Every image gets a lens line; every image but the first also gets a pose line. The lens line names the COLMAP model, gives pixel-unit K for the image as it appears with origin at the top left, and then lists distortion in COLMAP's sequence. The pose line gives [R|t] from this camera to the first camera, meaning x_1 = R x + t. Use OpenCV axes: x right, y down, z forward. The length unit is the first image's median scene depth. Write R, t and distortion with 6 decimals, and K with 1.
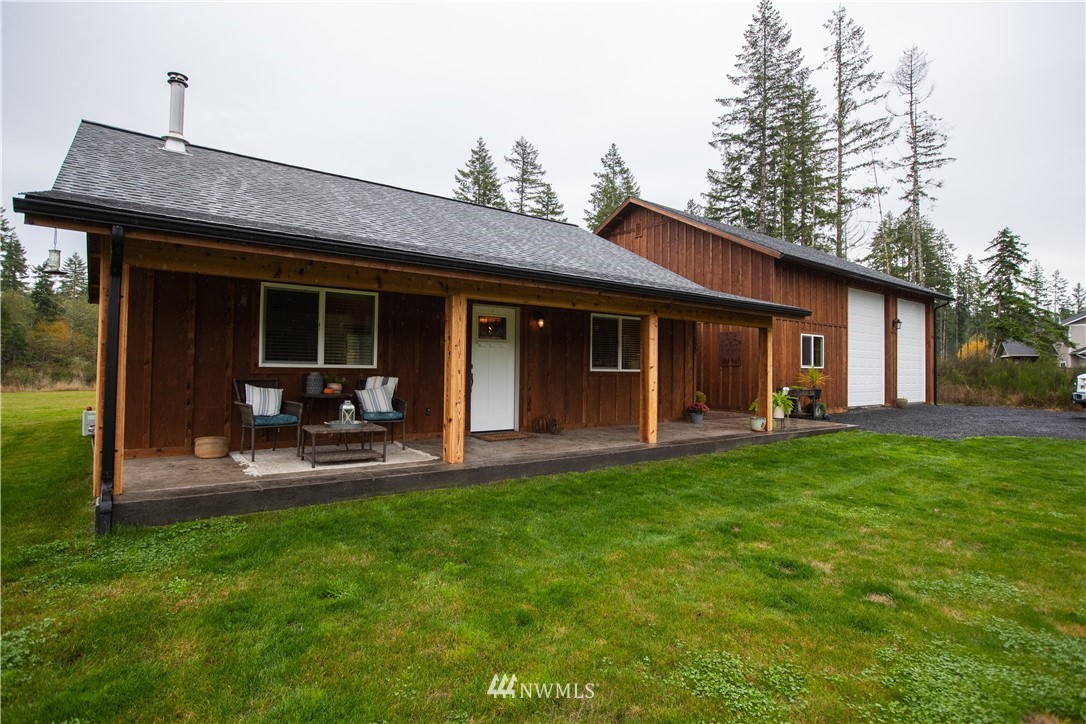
lens RADIAL K [[558.2, 0, 543.0], [0, 558.2, 362.0], [0, 0, 1]] dist [-0.025018, 0.000797]
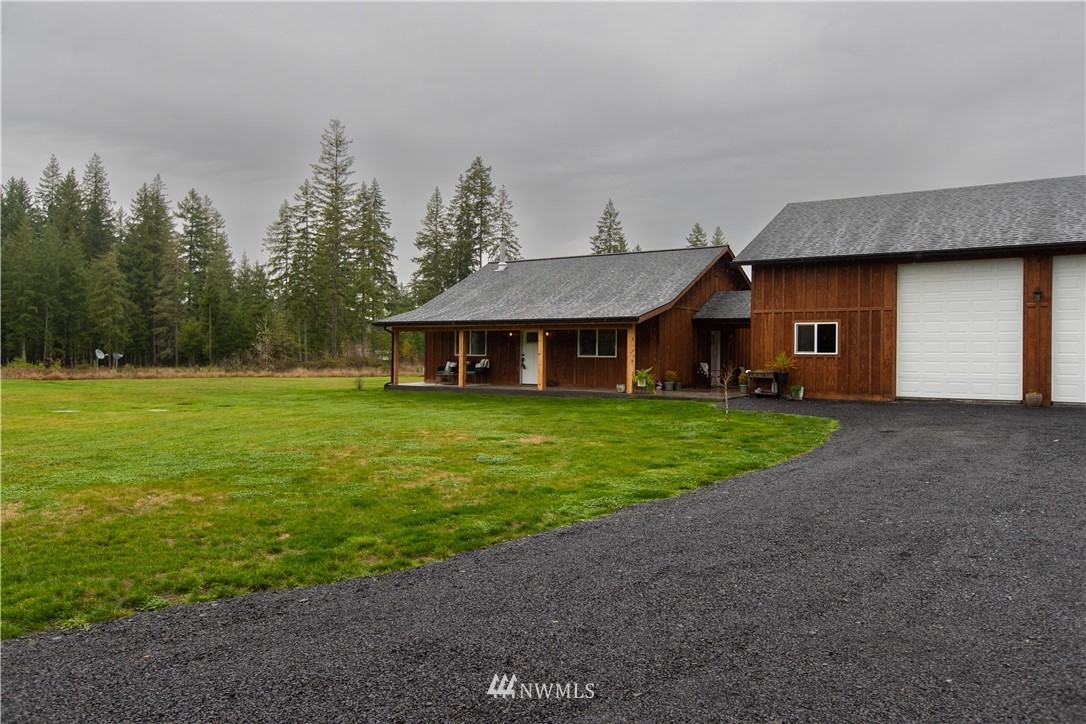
lens RADIAL K [[770.9, 0, 543.0], [0, 770.9, 362.0], [0, 0, 1]] dist [-0.002414, 0.032166]
pose [[0.326938, -0.005882, -0.945027, 2.458442], [0.004396, 0.999979, -0.004703, 0.043910], [0.945036, -0.002617, 0.326957, 0.035490]]
